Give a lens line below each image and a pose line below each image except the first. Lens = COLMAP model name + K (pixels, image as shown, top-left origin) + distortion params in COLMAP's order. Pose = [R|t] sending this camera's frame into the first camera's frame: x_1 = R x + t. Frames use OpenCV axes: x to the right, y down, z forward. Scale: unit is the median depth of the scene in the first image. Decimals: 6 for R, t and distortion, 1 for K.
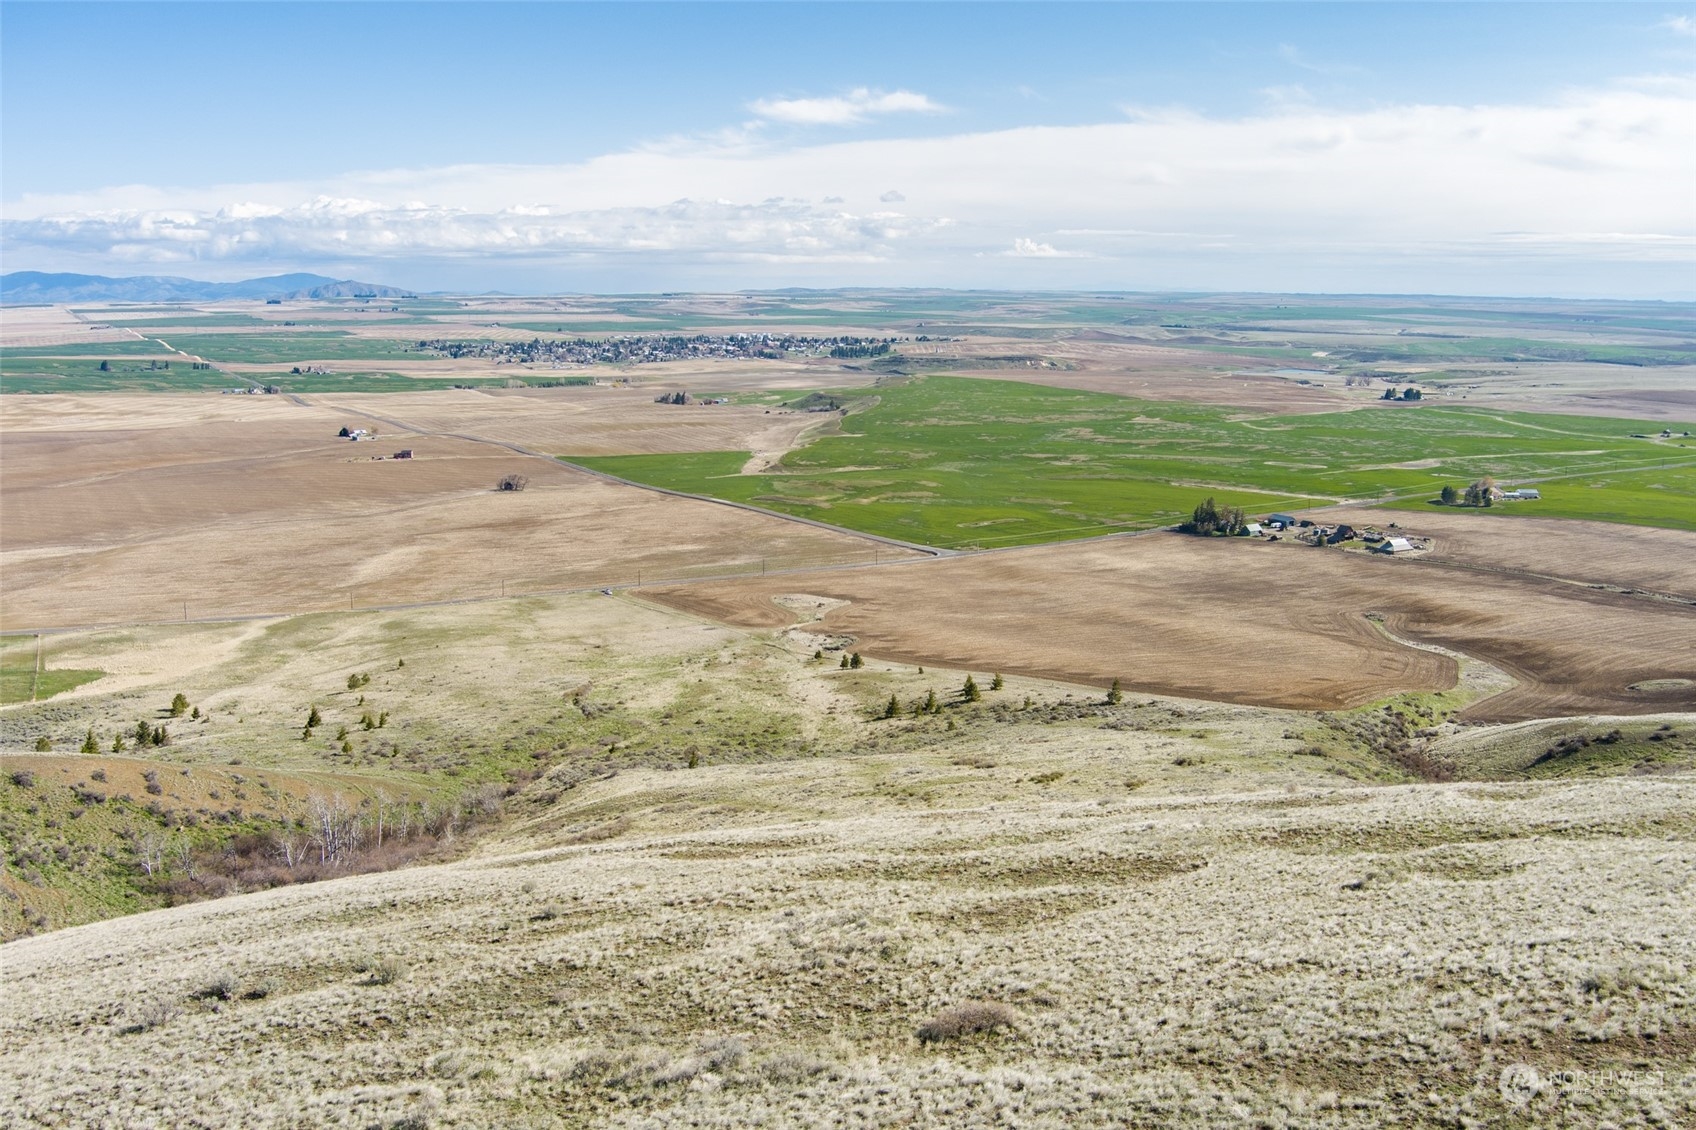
lens RADIAL K [[1429.4, 0, 847.4], [0, 1429.4, 570.4], [0, 0, 1]] dist [-0.063644, 0.001009]
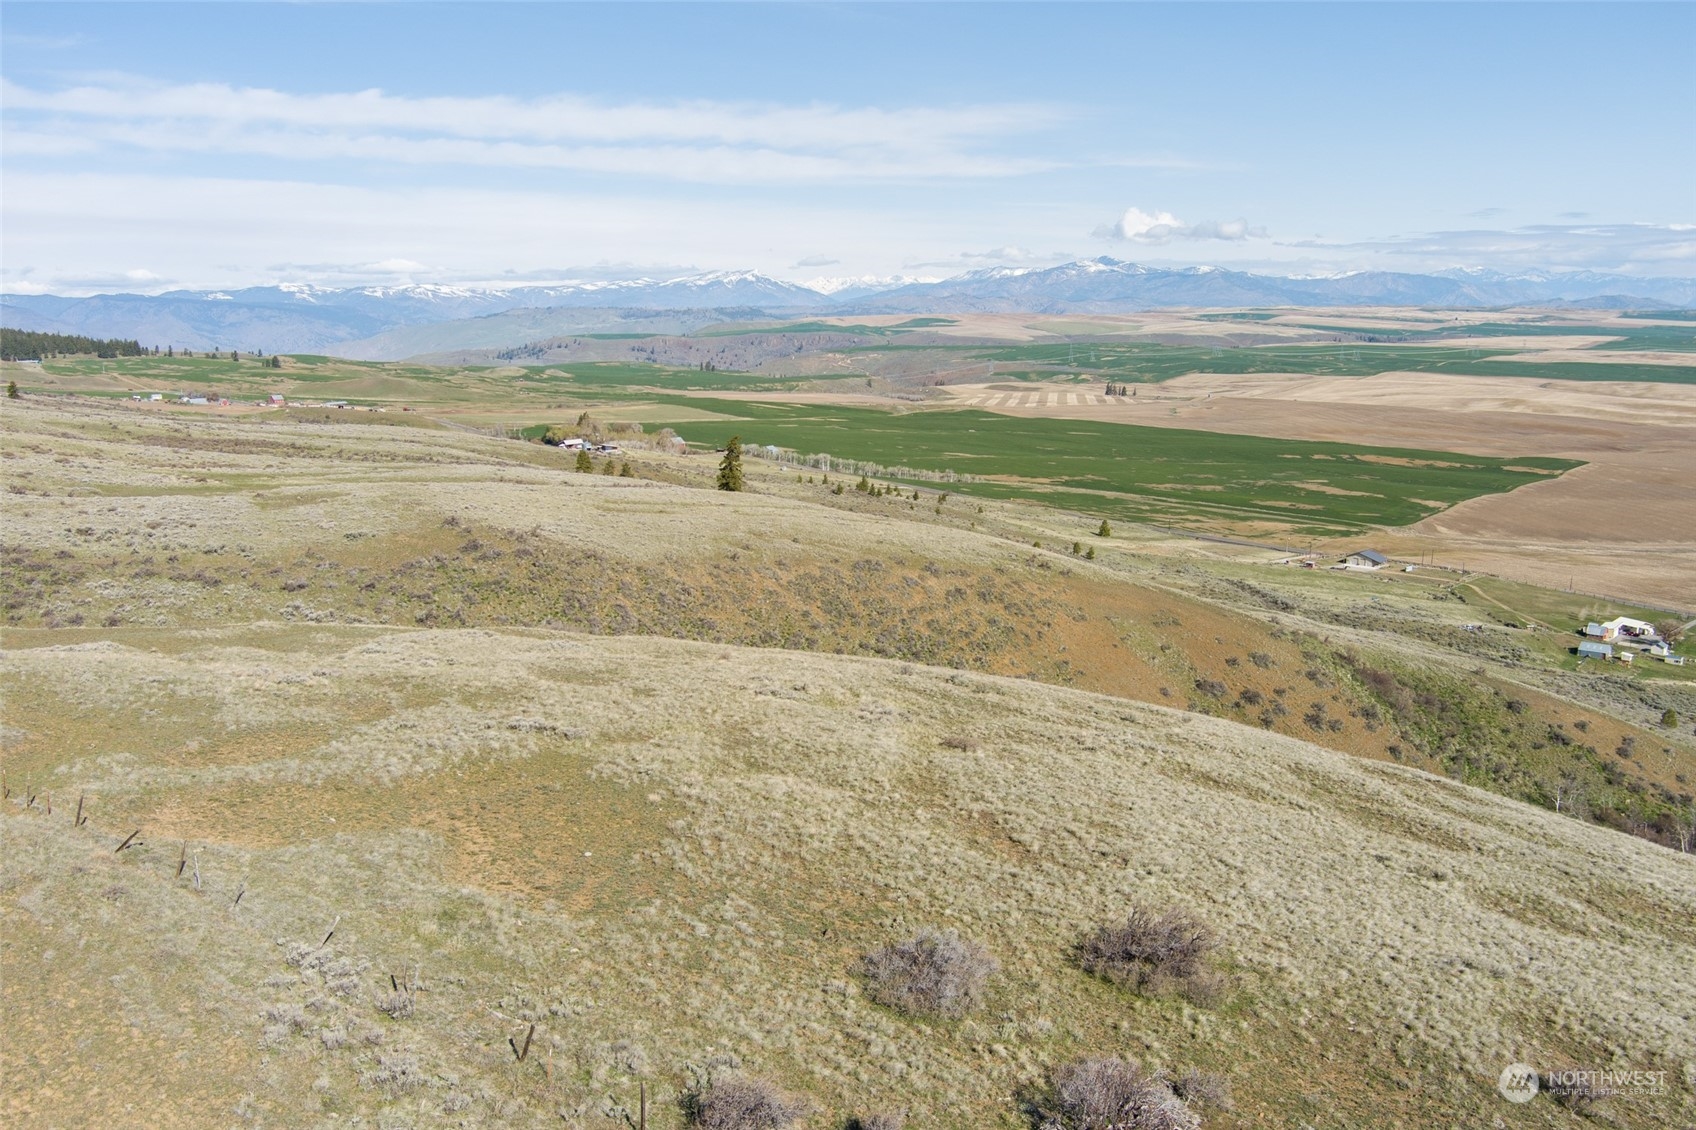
lens RADIAL K [[1401.4, 0, 837.1], [0, 1401.4, 563.1], [0, 0, 1]] dist [-0.092602, 0.045050]
pose [[0.308611, 0.181879, -0.933638, 0.049485], [-0.181169, 0.974820, 0.130017, -0.002804], [0.933776, 0.129021, 0.333791, 0.008287]]
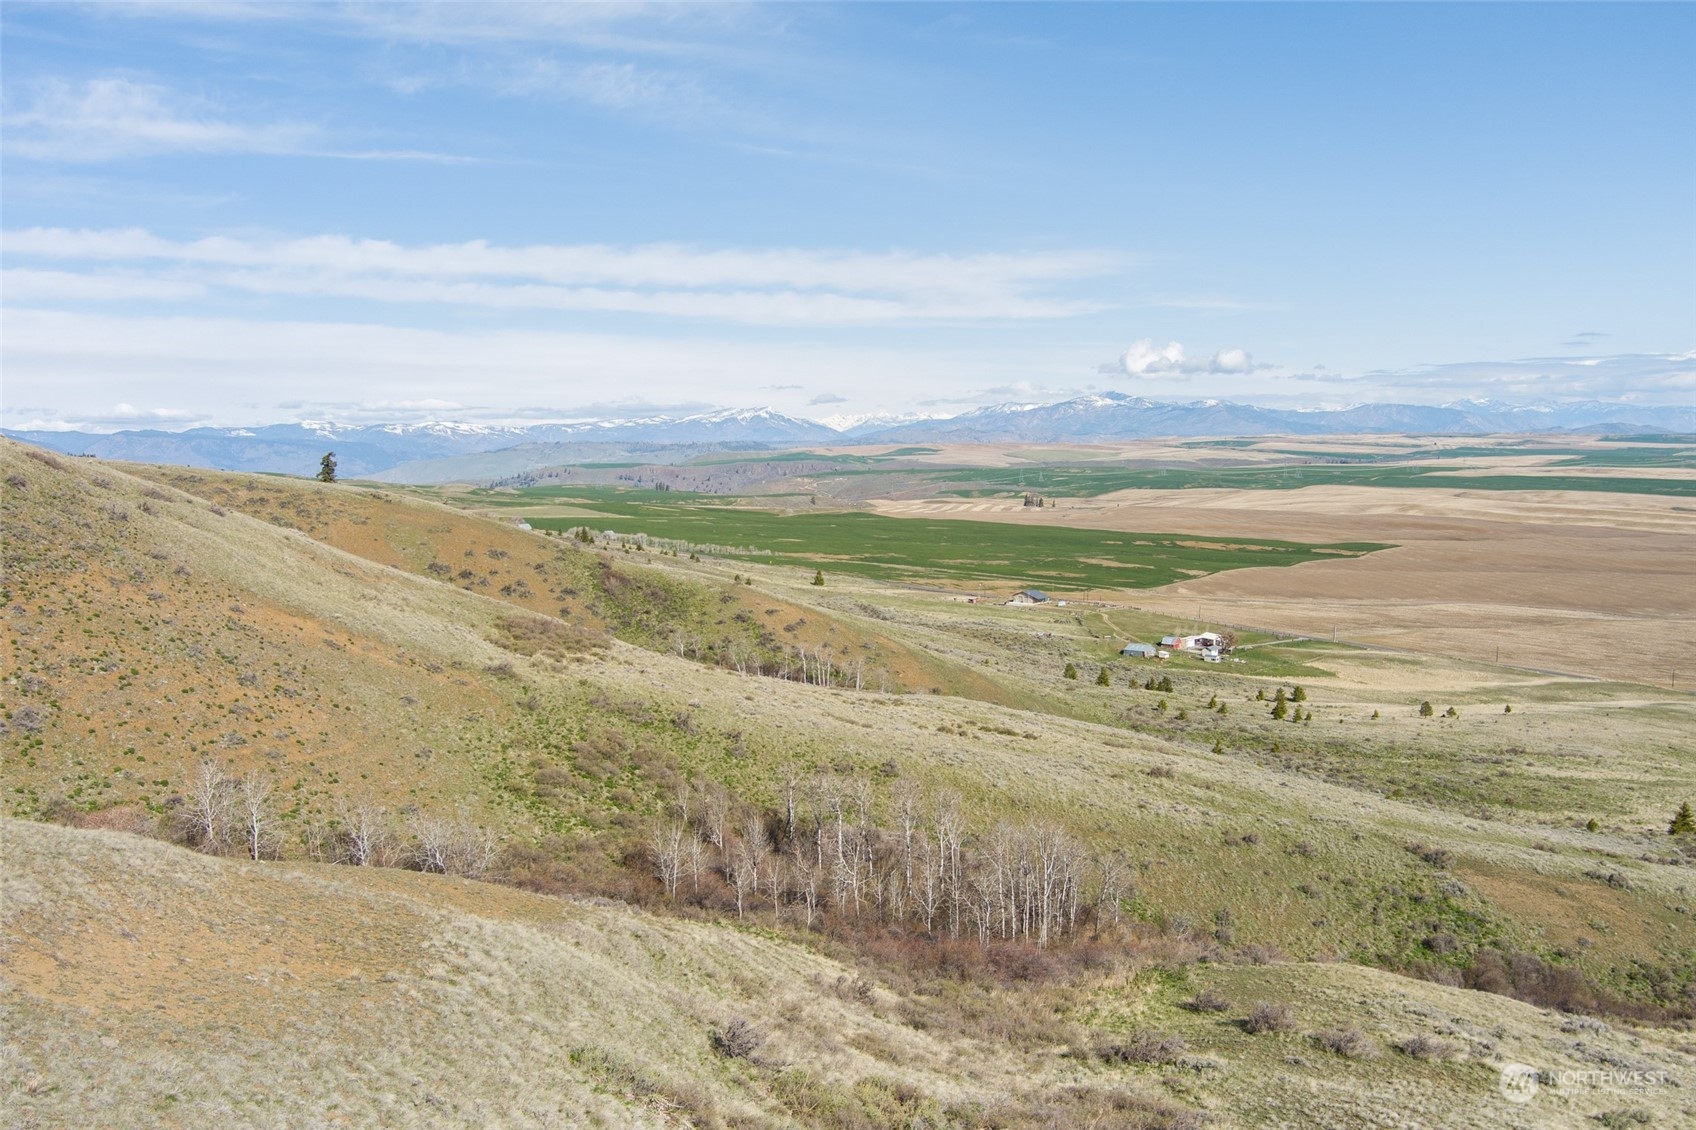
lens RADIAL K [[1395.7, 0, 845.2], [0, 1395.7, 567.8], [0, 0, 1]] dist [-0.073900, 0.009104]
pose [[0.299207, 0.092440, -0.949700, 0.150539], [-0.175917, 0.983579, 0.040314, 0.004669], [0.937832, 0.155007, 0.310556, 0.103407]]
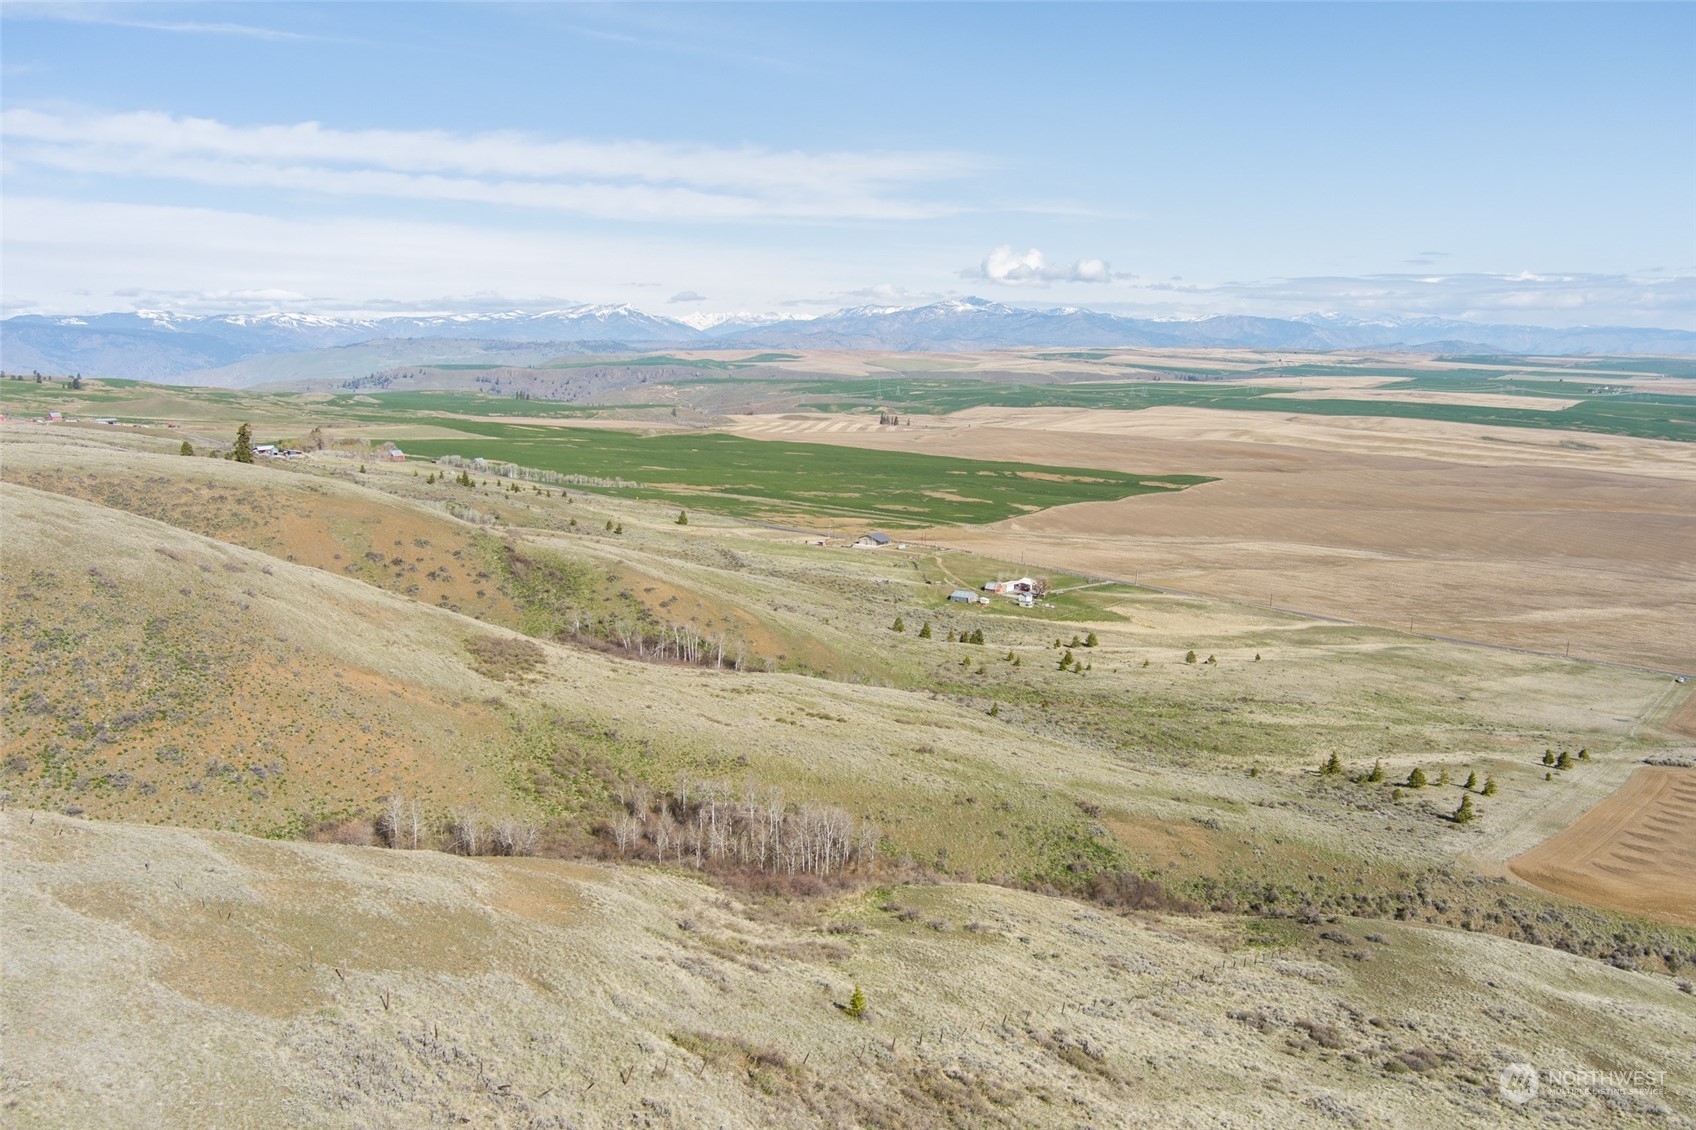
lens RADIAL K [[1397.1, 0, 847.6], [0, 1397.1, 570.5], [0, 0, 1]] dist [-0.072431, 0.003163]
pose [[0.393116, 0.163748, -0.904791, 0.203557], [-0.192282, 0.976899, 0.093255, -0.016251], [0.899159, 0.137315, 0.415520, 0.081179]]
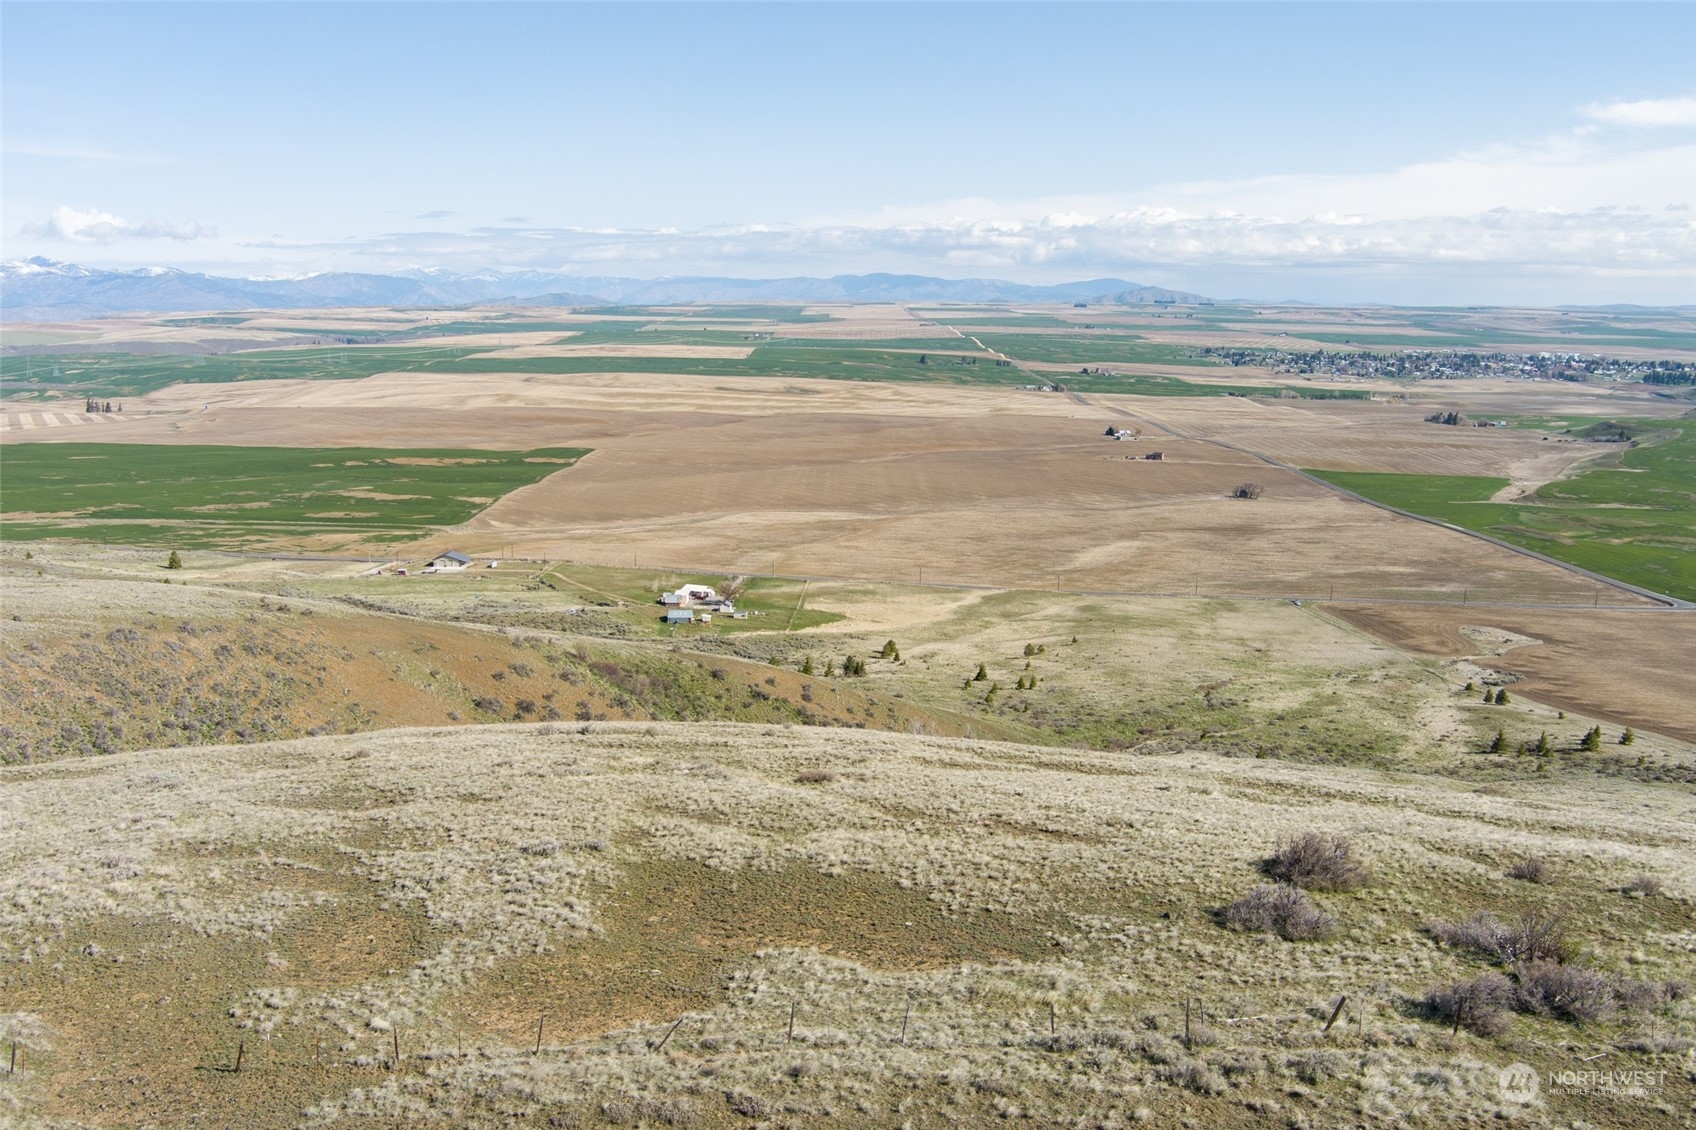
lens RADIAL K [[1402.9, 0, 846.5], [0, 1402.9, 575.3], [0, 0, 1]] dist [-0.070533, 0.008514]
pose [[0.854679, 0.109026, -0.507580, 0.033095], [-0.108007, 0.993649, 0.031567, -0.000638], [0.507798, 0.027842, 0.861026, -0.019797]]
